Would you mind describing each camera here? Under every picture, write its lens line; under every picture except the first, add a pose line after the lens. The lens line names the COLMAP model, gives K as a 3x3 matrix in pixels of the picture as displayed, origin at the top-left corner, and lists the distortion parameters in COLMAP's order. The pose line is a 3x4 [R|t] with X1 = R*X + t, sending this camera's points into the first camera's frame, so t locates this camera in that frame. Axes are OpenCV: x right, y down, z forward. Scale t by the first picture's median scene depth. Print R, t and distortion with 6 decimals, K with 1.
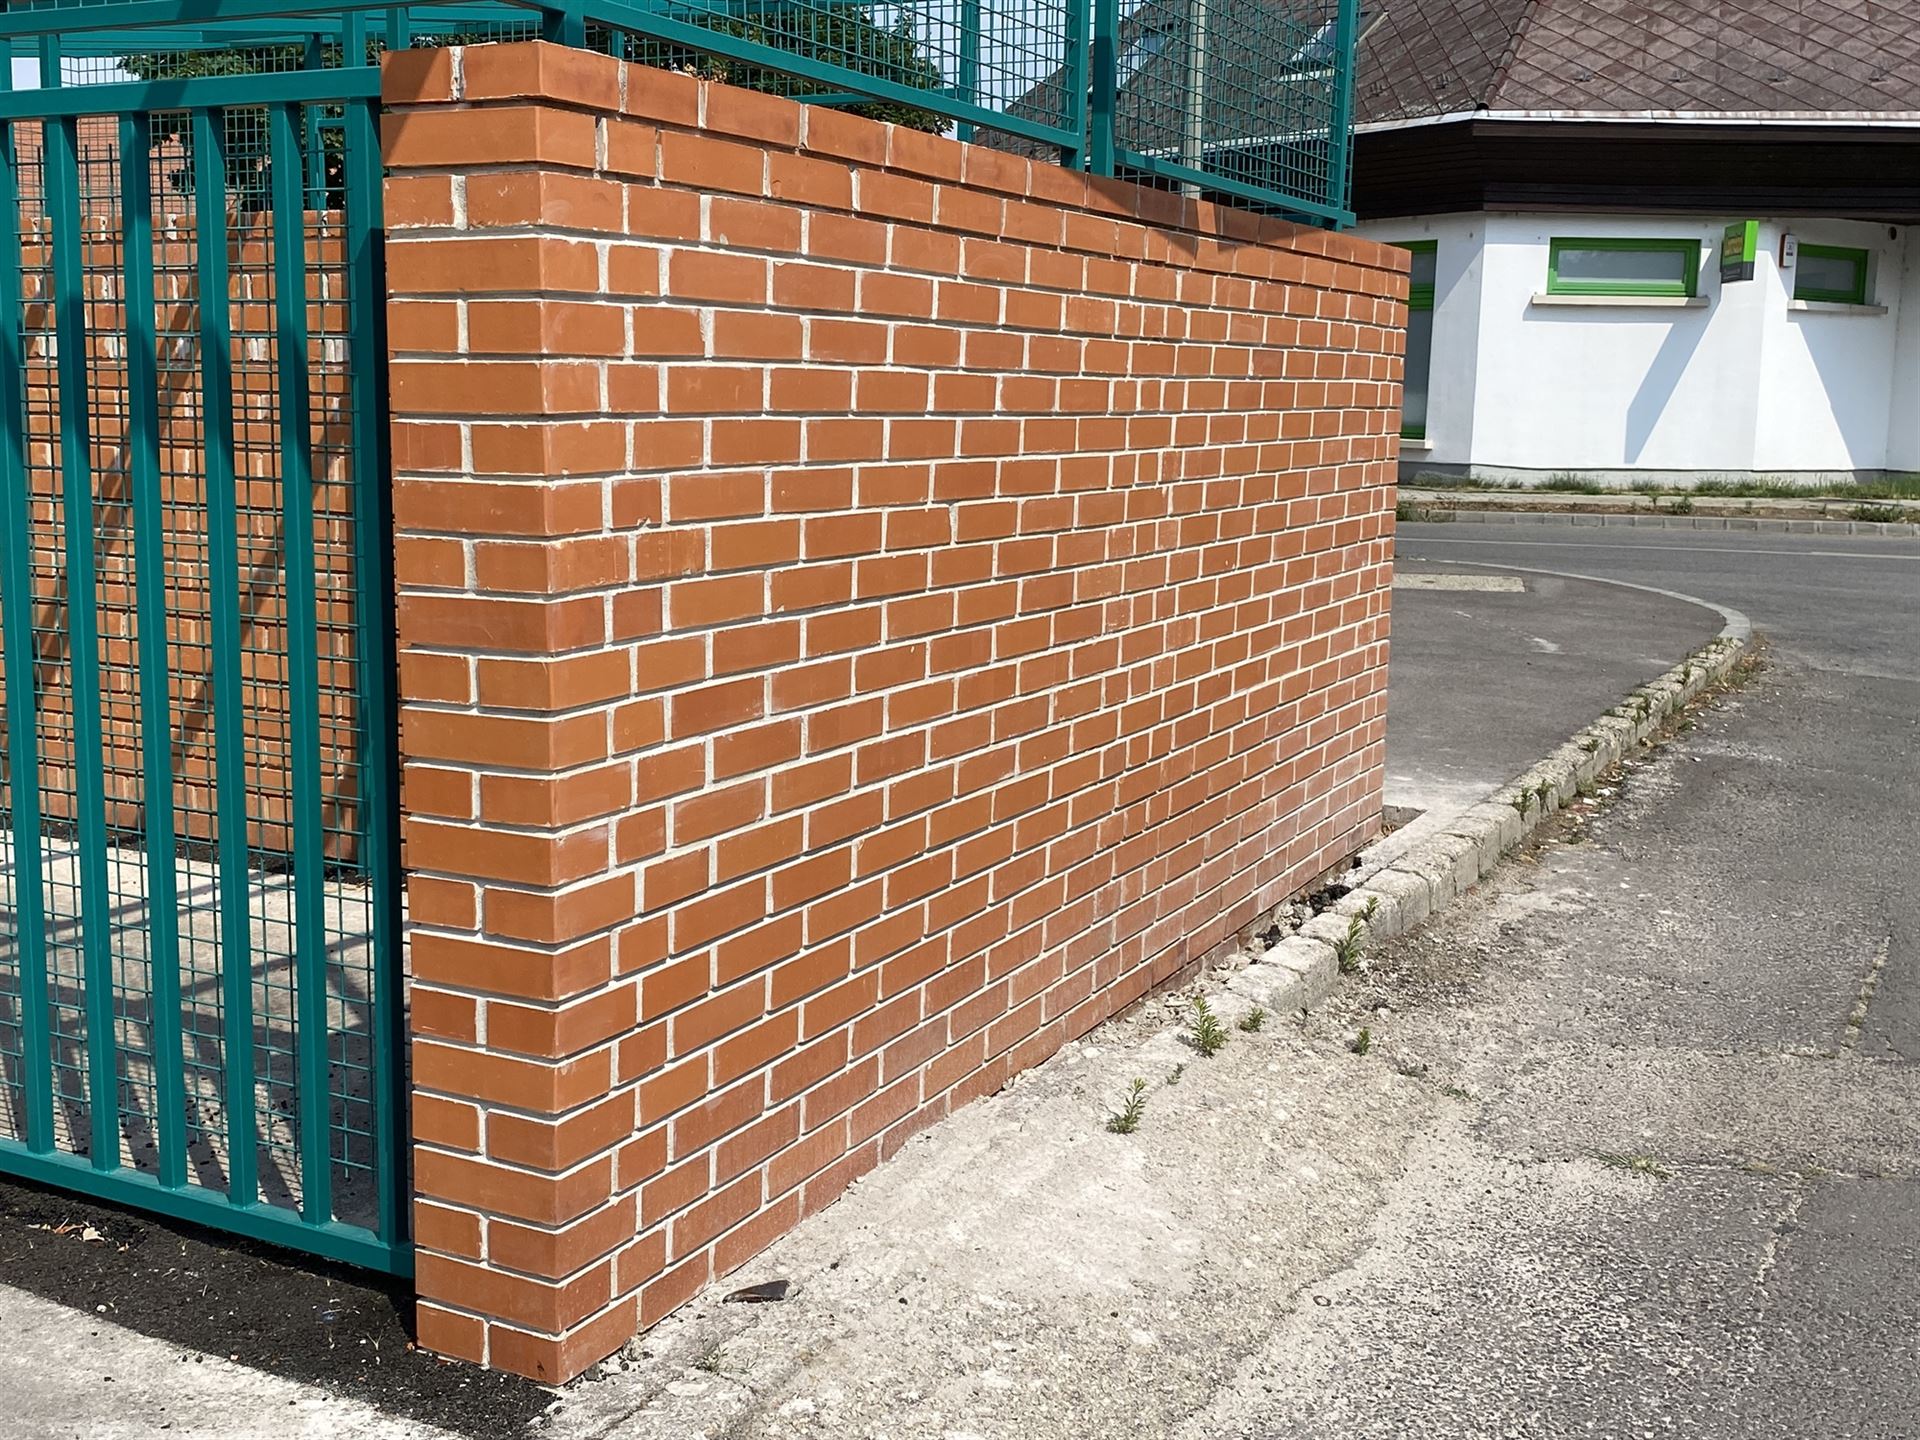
lens RADIAL K [[2081.0, 0, 958.2], [0, 2081.0, 729.8], [0, 0, 1]] dist [0.053862, 0.000000]
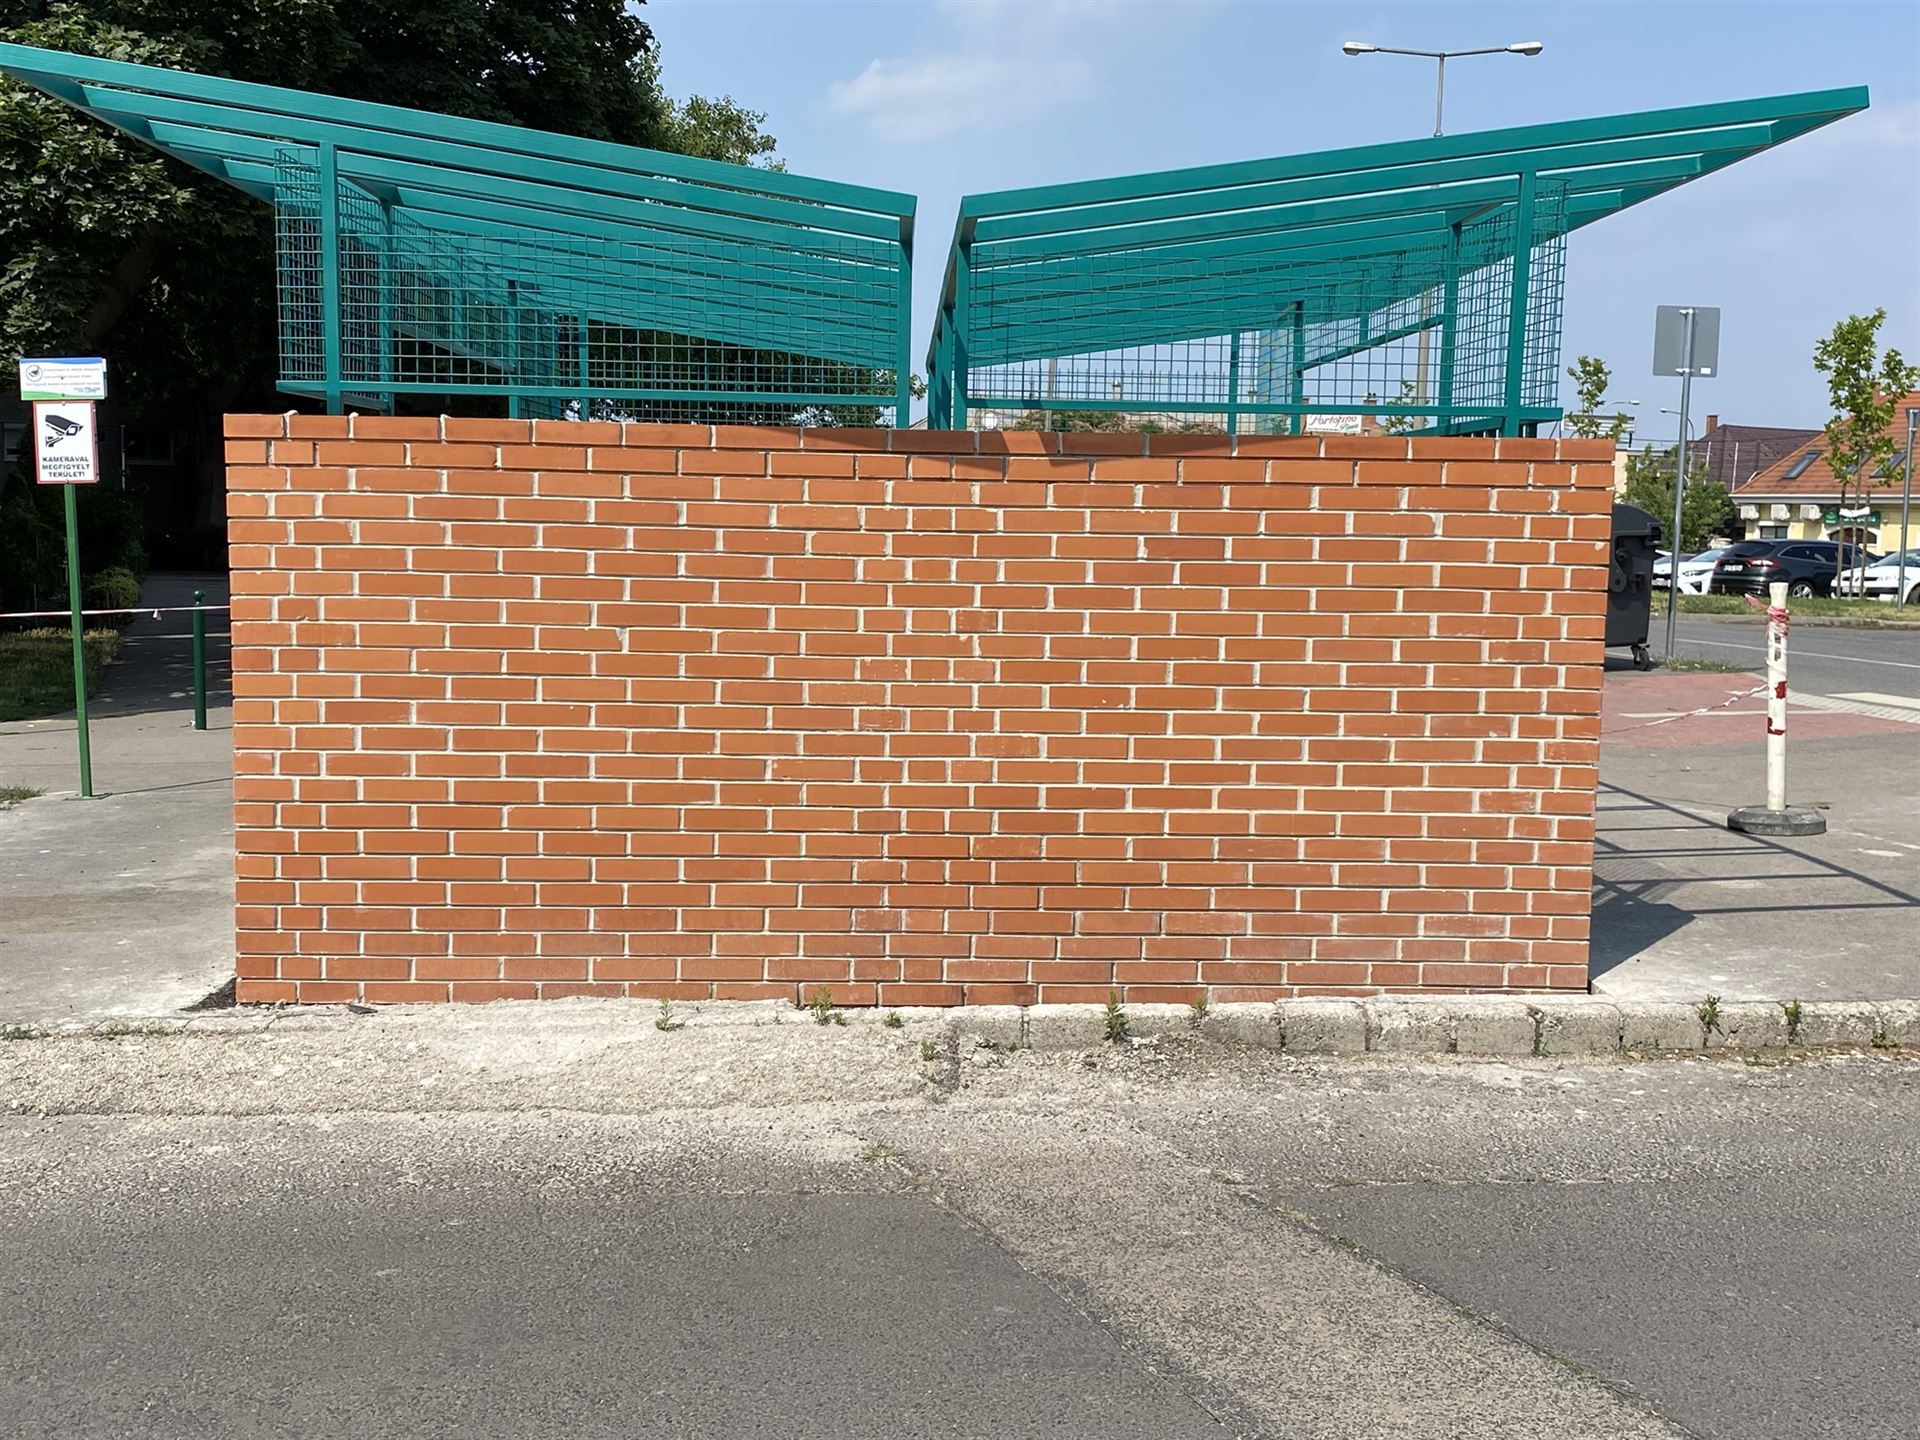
lens RADIAL K [[2081.0, 0, 958.3], [0, 2081.0, 713.1], [0, 0, 1]] dist [0.053862, 0.000000]
pose [[0.509416, 0.083202, -0.856489, 1.769212], [-0.152175, 0.988338, 0.005501, -0.100706], [0.846958, 0.127534, 0.516137, 0.396709]]
